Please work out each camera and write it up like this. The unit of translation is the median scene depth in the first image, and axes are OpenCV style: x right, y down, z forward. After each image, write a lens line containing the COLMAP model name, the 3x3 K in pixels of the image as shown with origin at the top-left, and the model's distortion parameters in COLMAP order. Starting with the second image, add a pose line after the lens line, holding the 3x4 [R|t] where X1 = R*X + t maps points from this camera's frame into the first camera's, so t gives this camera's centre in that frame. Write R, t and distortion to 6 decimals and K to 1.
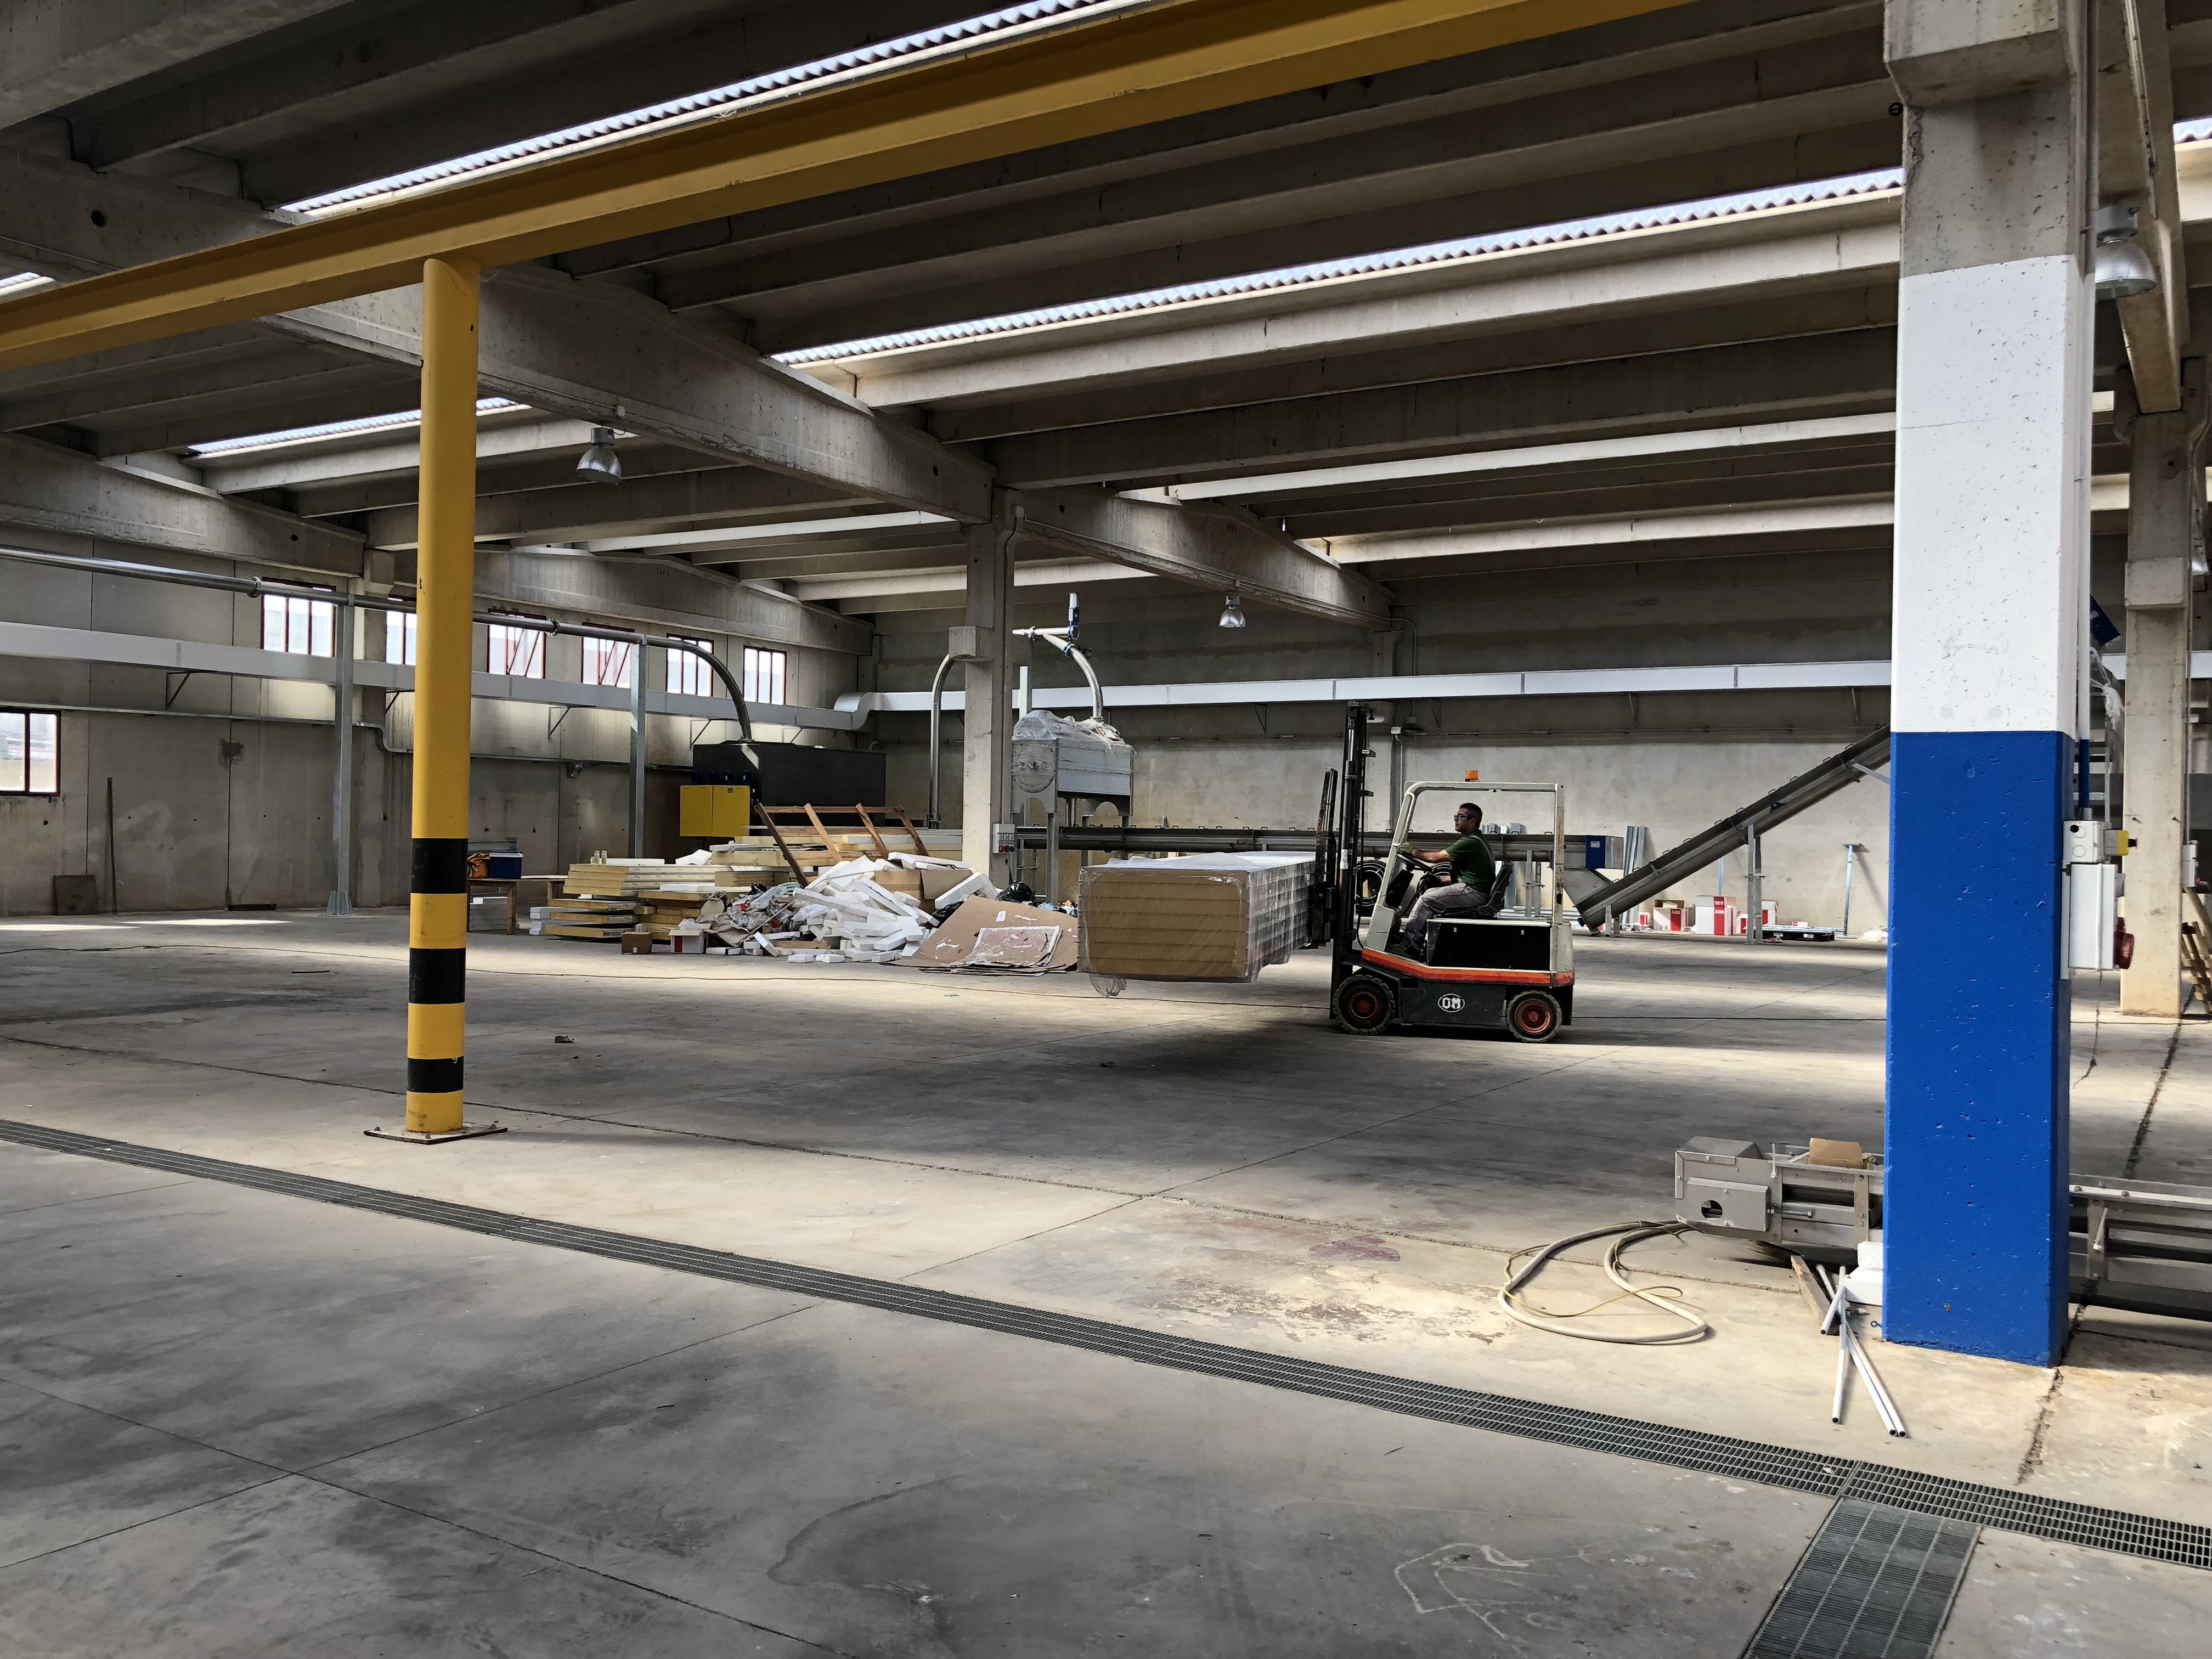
lens RADIAL K [[1819.7, 0, 1106.0], [0, 1819.7, 829.5], [0, 0, 1]] dist [-0.061583, 0.002251]
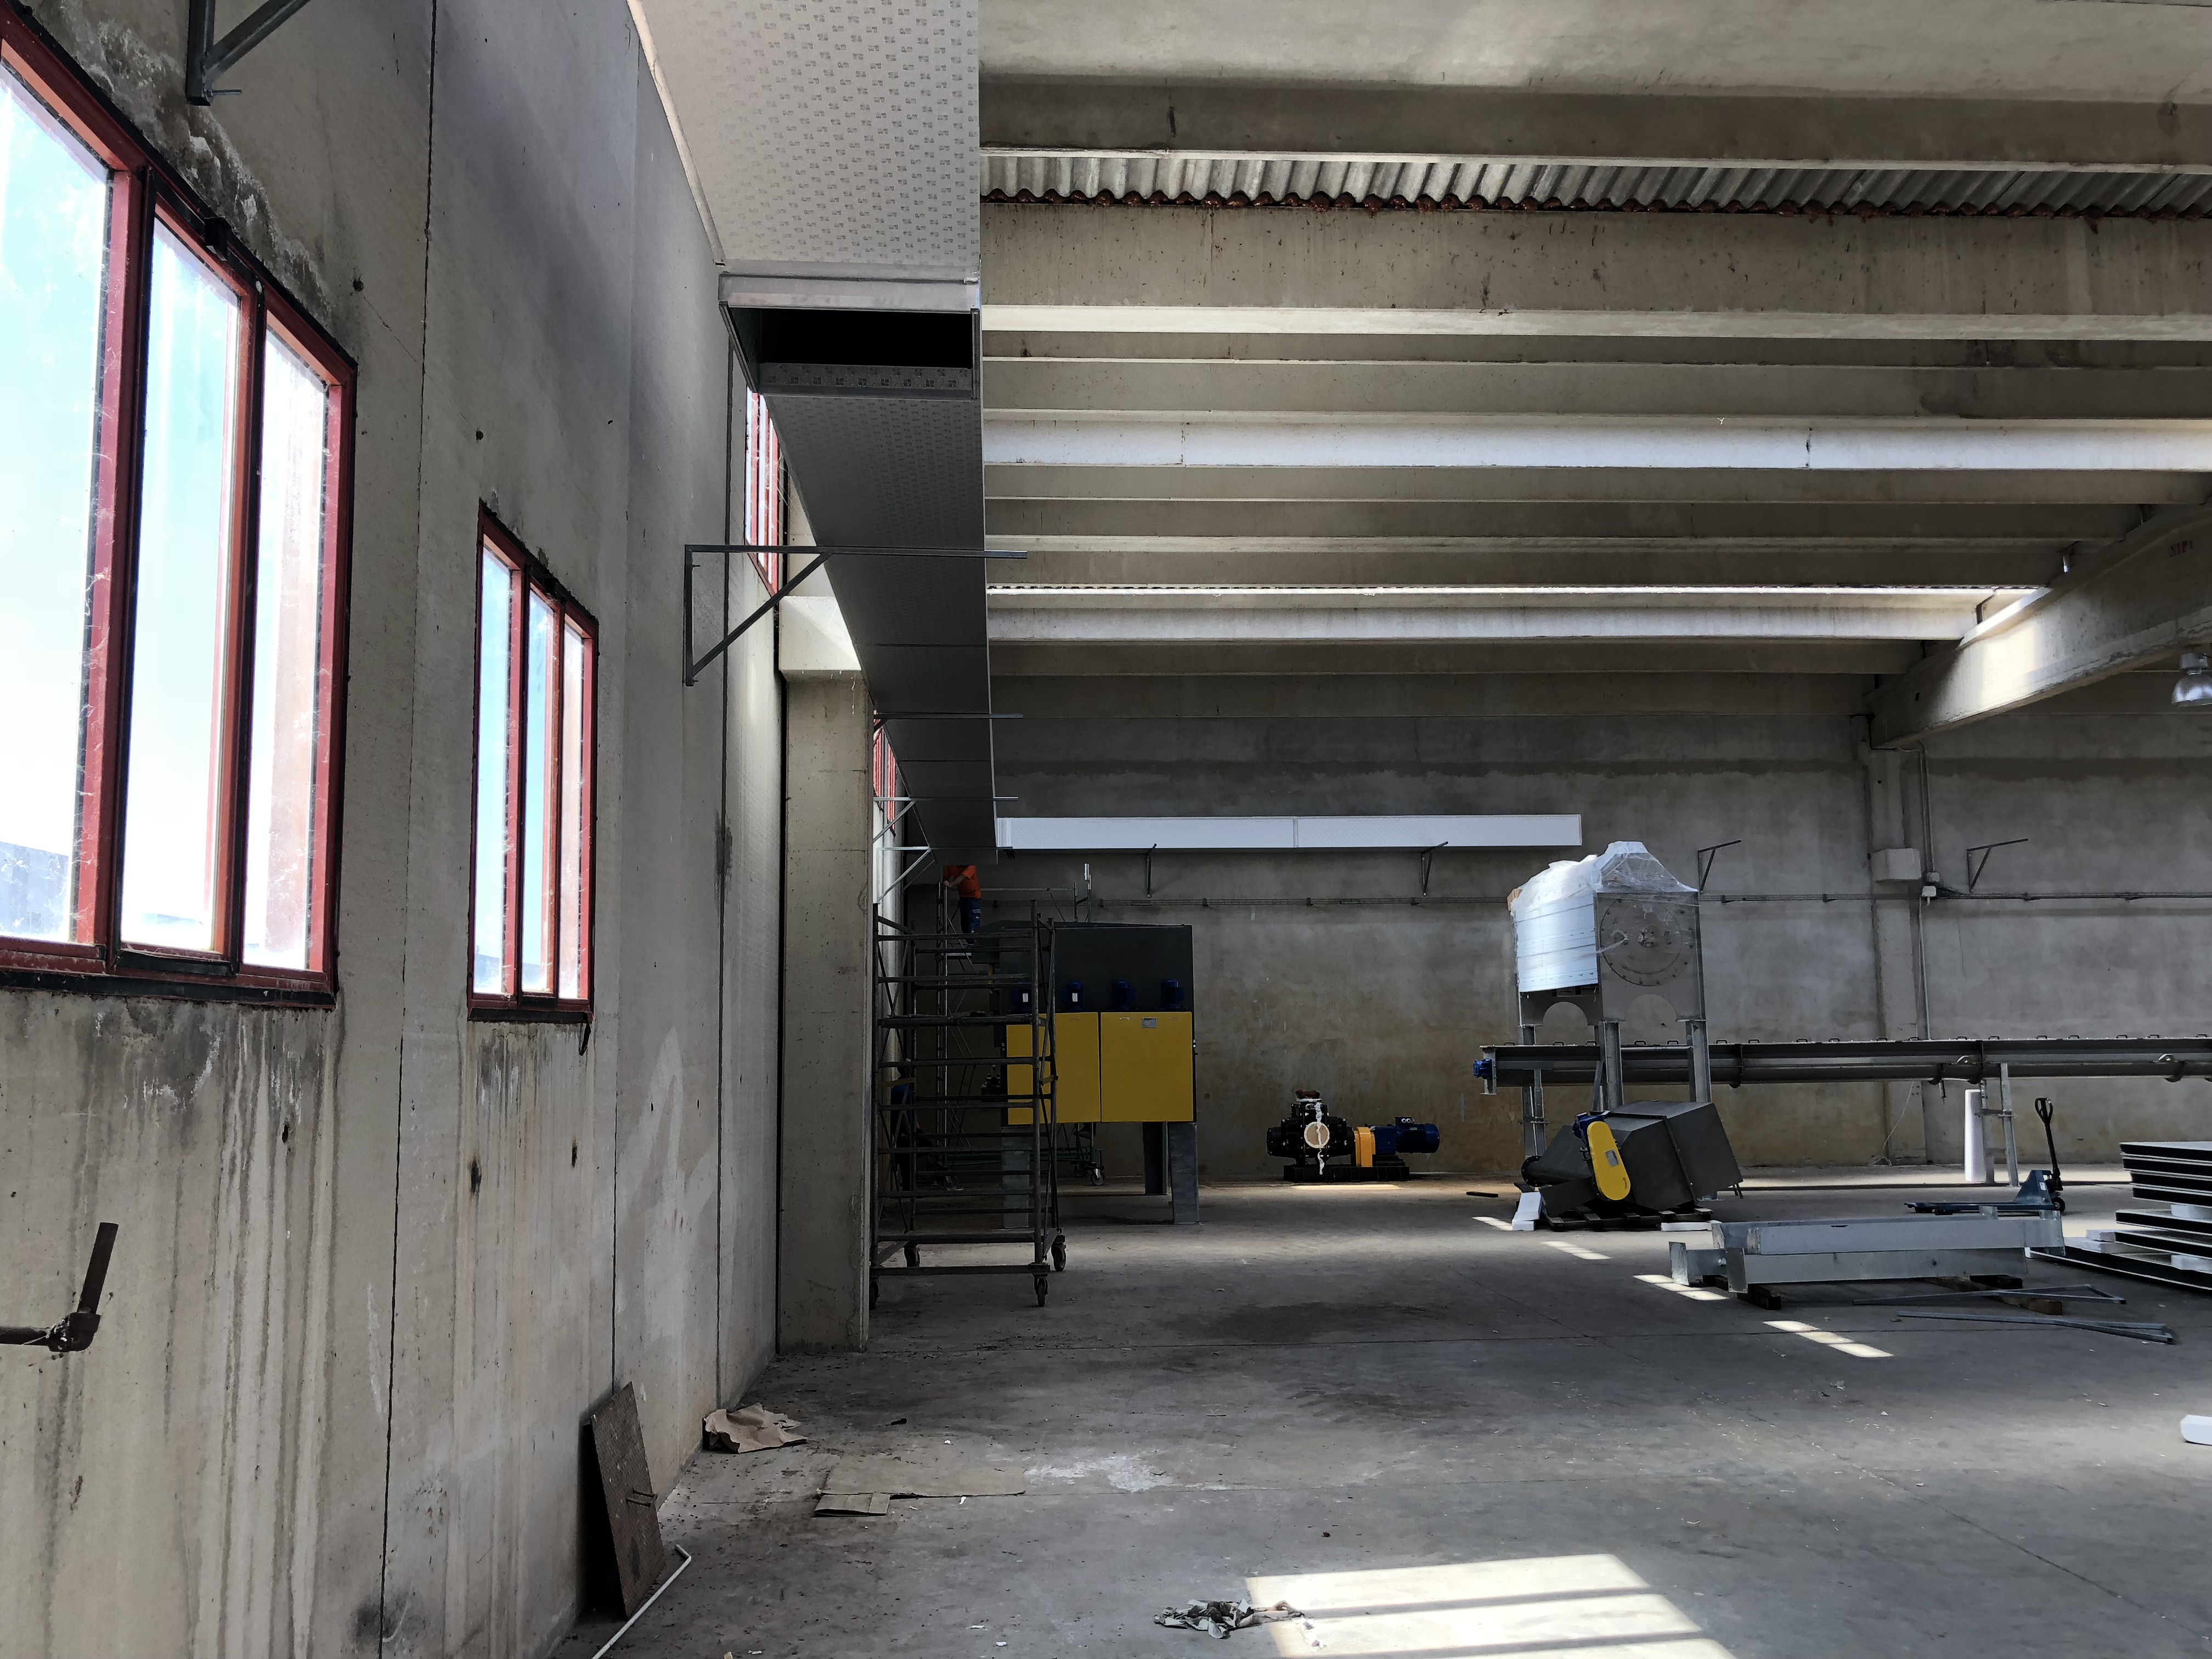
lens RADIAL K [[1822.2, 0, 1106.0], [0, 1822.2, 829.5], [0, 0, 1]] dist [0.021768, 0.006387]
pose [[0.814435, 0.045695, 0.578452, -0.485212], [0.020964, 0.993926, -0.108031, -0.009222], [-0.579875, 0.100111, 0.808531, 0.597726]]
